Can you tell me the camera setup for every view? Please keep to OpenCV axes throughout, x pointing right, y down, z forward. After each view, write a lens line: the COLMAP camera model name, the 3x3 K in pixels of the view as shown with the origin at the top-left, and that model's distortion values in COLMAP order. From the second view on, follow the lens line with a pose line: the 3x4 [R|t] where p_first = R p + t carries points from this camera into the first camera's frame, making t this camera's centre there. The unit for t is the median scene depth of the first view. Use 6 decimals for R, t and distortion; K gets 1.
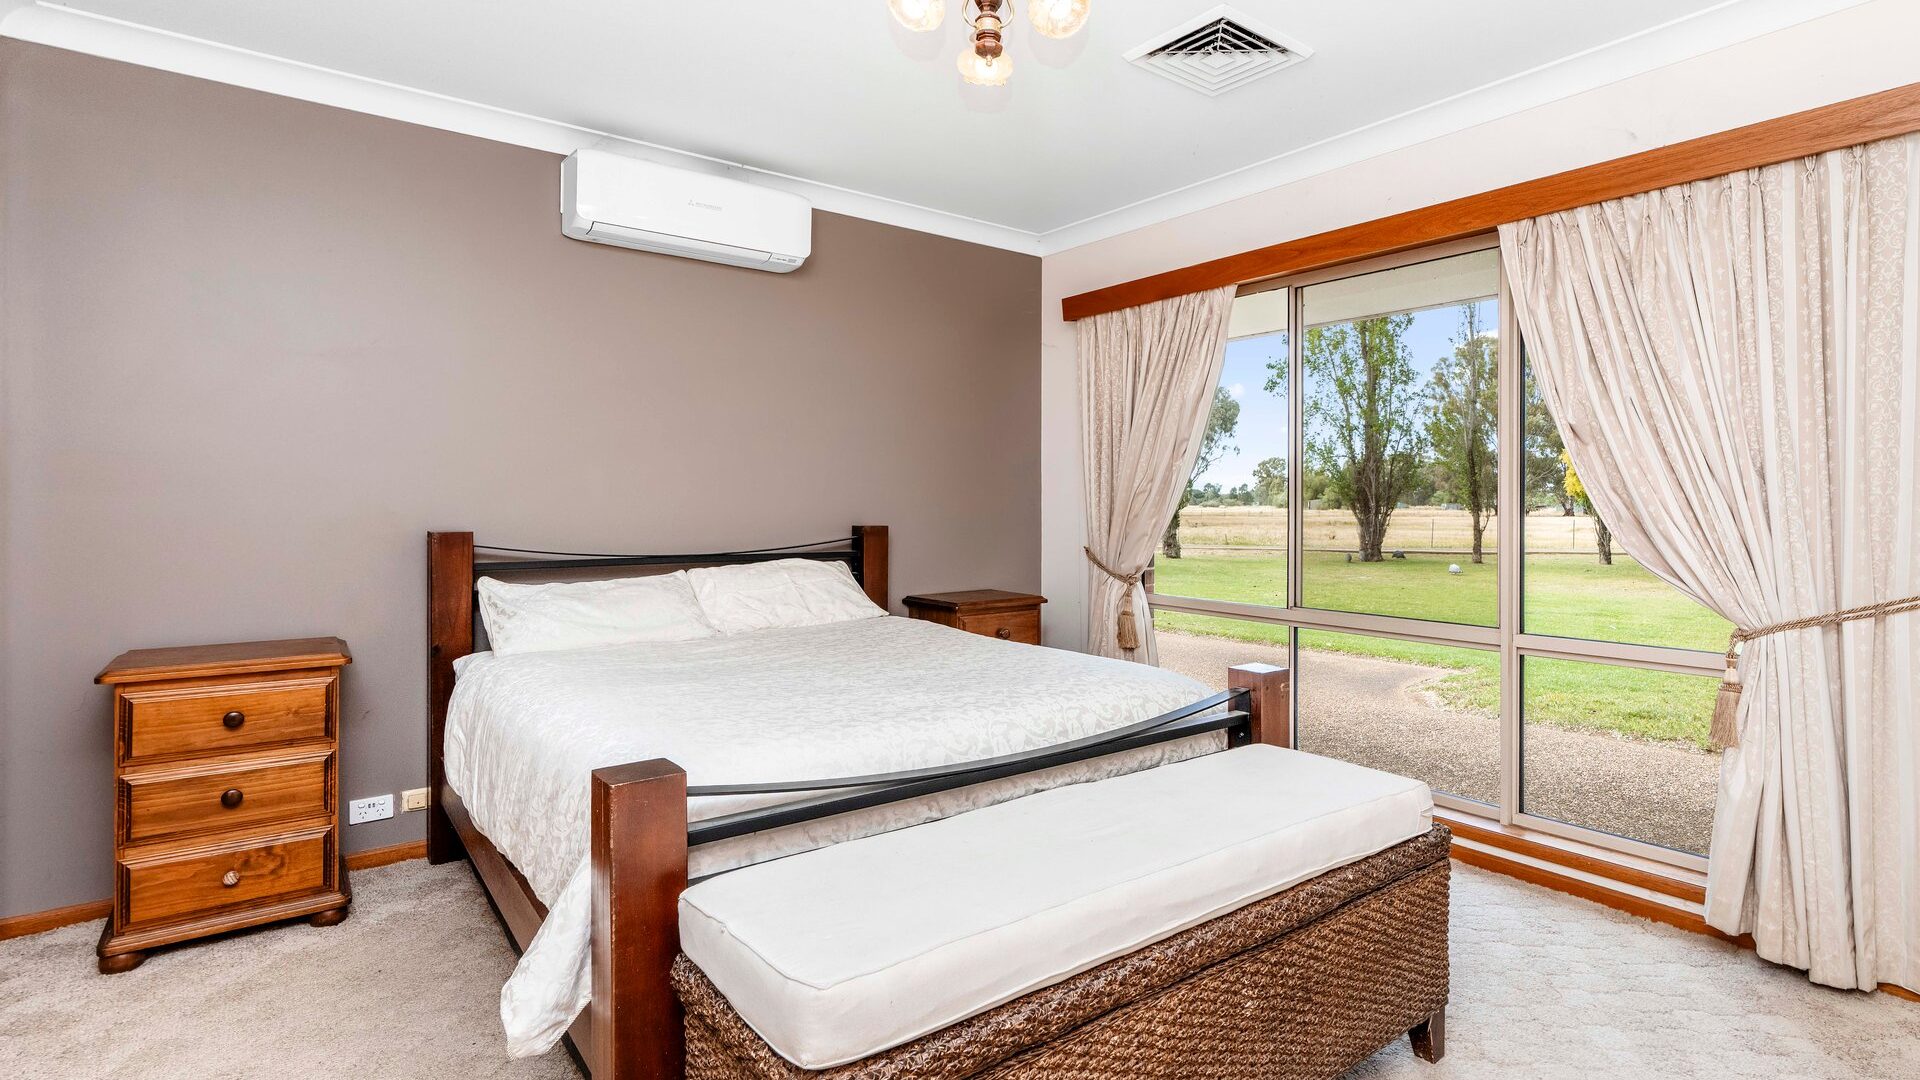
lens RADIAL K [[881.2, 0, 969.7], [0, 881.2, 519.5], [0, 0, 1]] dist [-0.012783, 0.002682]
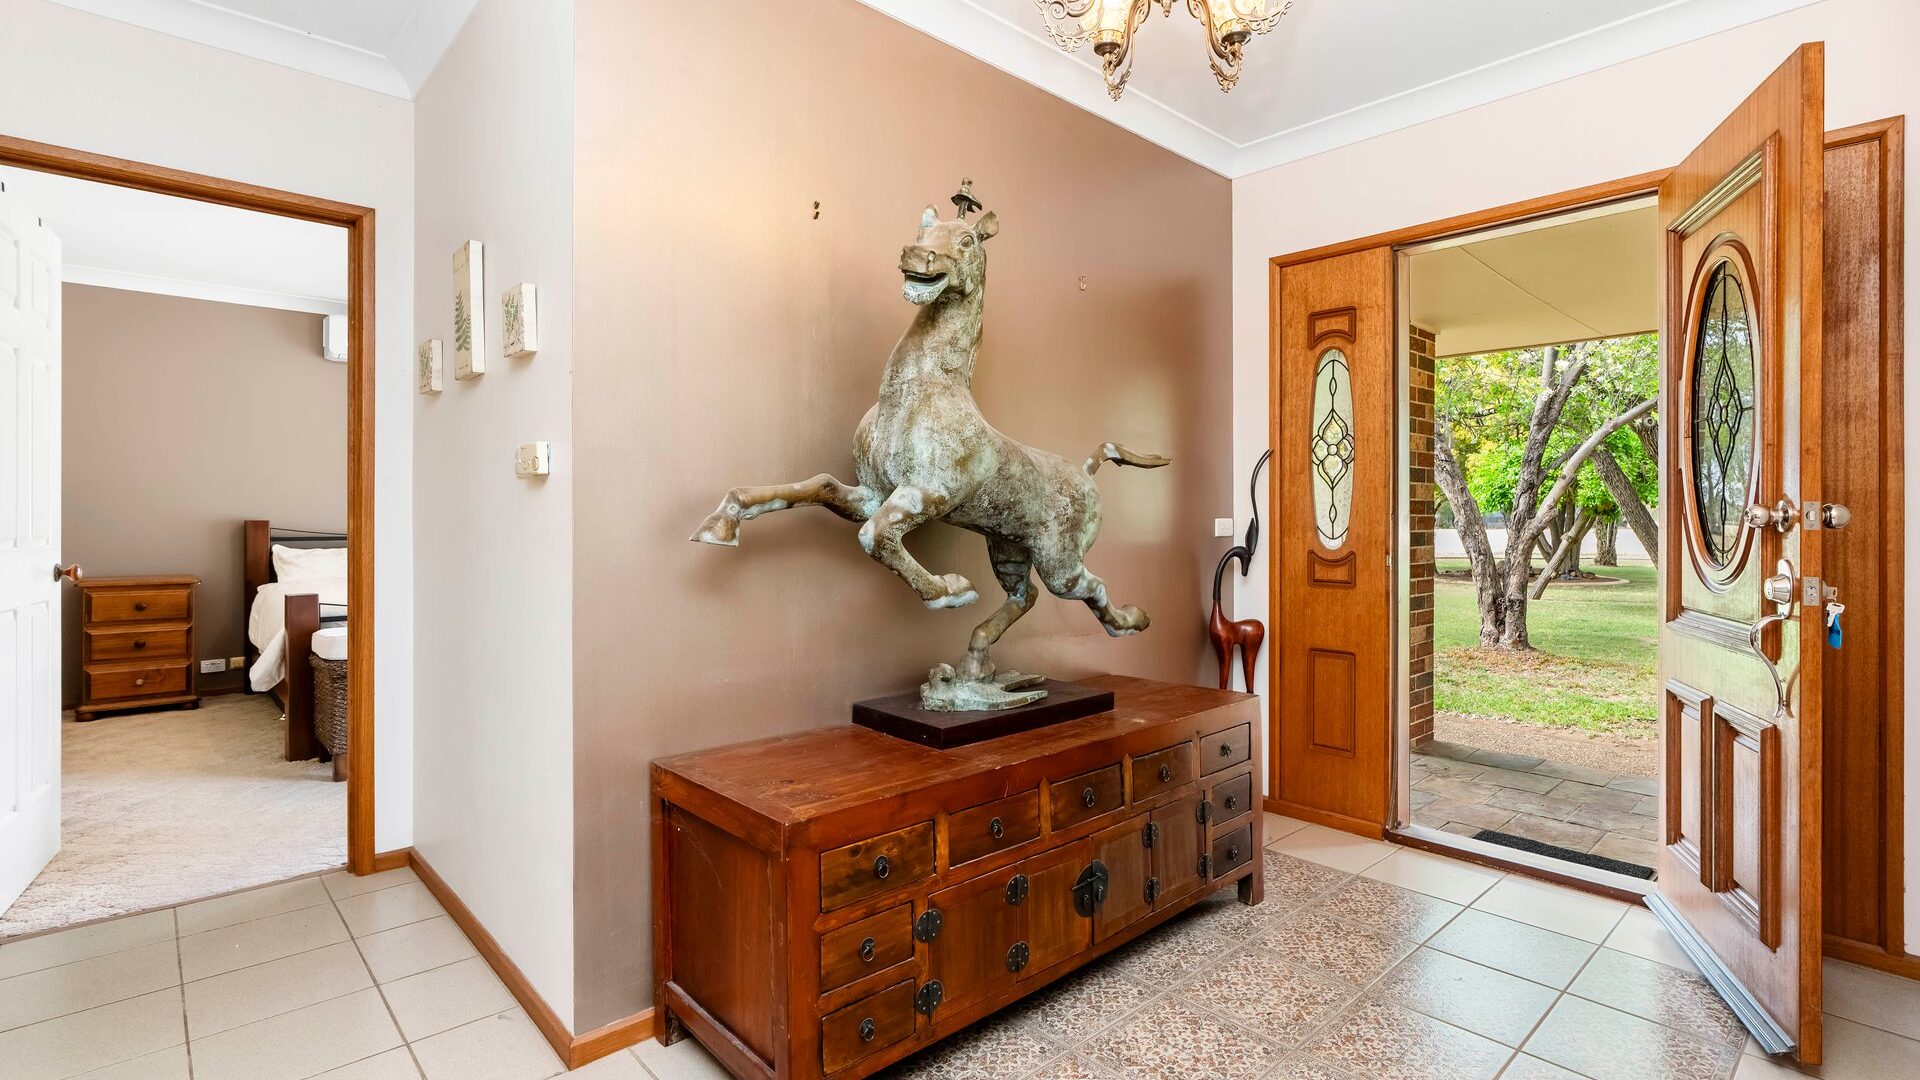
lens RADIAL K [[881.2, 0, 963.5], [0, 881.2, 529.1], [0, 0, 1]] dist [-0.012783, 0.002682]
pose [[0.995763, -0.000012, 0.091953, 0.940645], [-0.000507, 0.999984, 0.005622, 0.025591], [-0.091952, -0.005645, 0.995747, -1.276712]]
